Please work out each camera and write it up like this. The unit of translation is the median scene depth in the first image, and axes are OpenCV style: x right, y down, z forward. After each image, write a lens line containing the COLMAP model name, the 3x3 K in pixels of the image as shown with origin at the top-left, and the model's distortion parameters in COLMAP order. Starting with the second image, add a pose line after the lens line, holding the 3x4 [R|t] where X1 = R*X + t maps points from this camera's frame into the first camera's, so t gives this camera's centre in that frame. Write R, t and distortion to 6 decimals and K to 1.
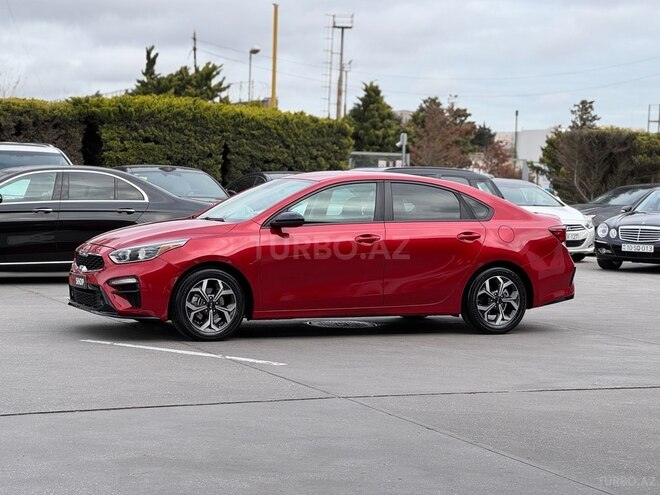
lens RADIAL K [[1467.5, 0, 330.0], [0, 1467.5, 247.5], [0, 0, 1]] dist [0.014488, 2.623587]
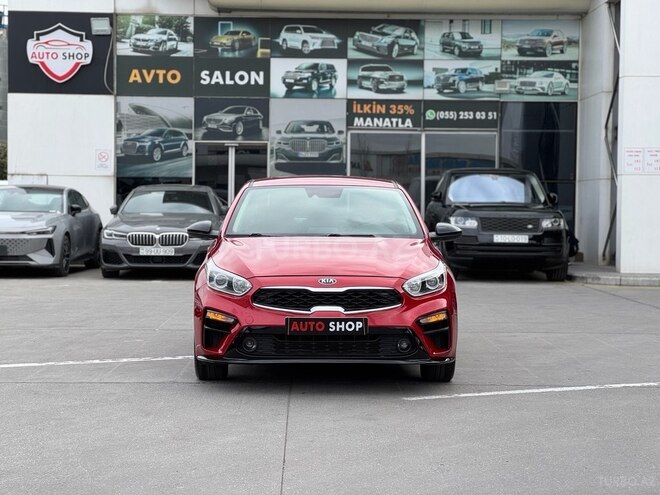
lens RADIAL K [[1467.5, 0, 330.0], [0, 1467.5, 247.5], [0, 0, 1]] dist [0.014488, 2.623587]
pose [[0.390288, -0.052573, 0.919190, -0.805094], [0.043904, 0.998295, 0.038456, -0.043568], [-0.919645, 0.025347, 0.391931, 0.668208]]
